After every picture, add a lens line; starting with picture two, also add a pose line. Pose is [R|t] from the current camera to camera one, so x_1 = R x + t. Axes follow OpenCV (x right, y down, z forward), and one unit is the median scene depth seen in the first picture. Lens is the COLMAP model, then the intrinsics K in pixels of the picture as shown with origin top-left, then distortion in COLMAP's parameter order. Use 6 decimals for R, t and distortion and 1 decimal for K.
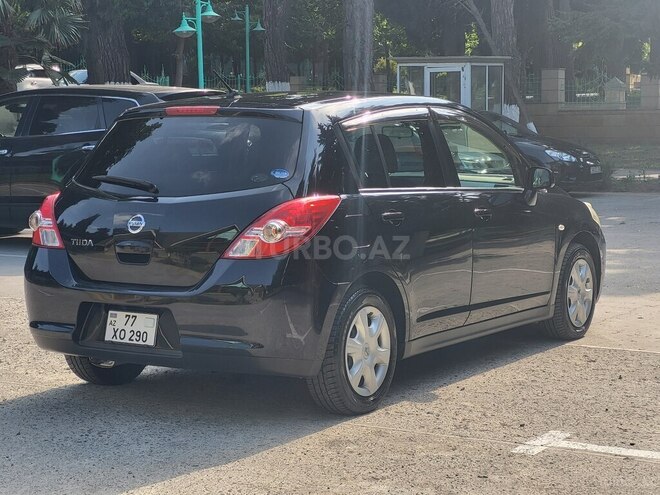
lens RADIAL K [[1383.9, 0, 330.0], [0, 1383.9, 247.5], [0, 0, 1]] dist [0.028176, 0.433968]
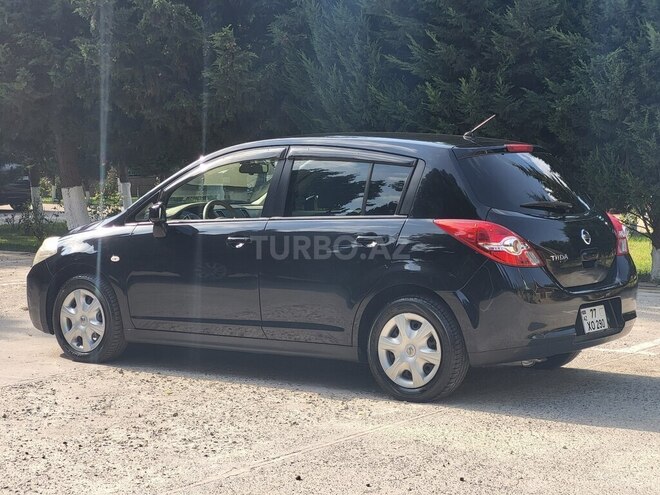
lens RADIAL K [[1327.9, 0, 330.0], [0, 1327.9, 247.5], [0, 0, 1]] dist [-0.070012, 0.349443]
pose [[0.083368, -0.058637, 0.994792, -1.315306], [0.101763, 0.993550, 0.050036, -0.088452], [-0.991309, 0.097062, 0.088798, 1.088314]]
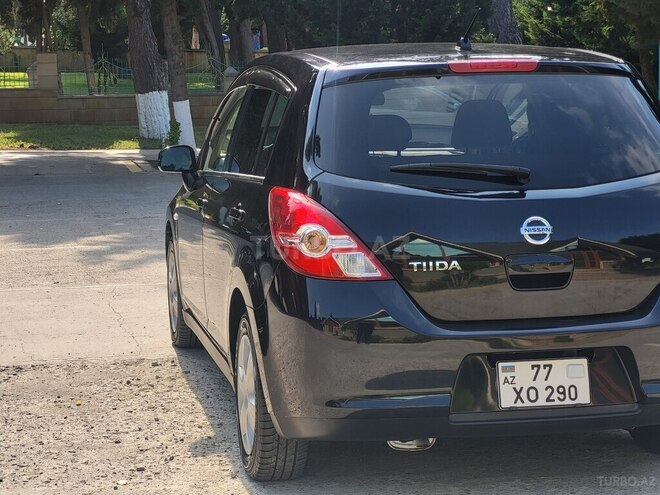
lens RADIAL K [[1383.9, 0, 330.0], [0, 1383.9, 247.5], [0, 0, 1]] dist [0.028176, 0.433968]
pose [[0.726586, -0.081792, 0.682190, -0.657623], [0.075391, 0.996385, 0.039166, -0.041677], [-0.682927, 0.022973, 0.730125, 0.553610]]
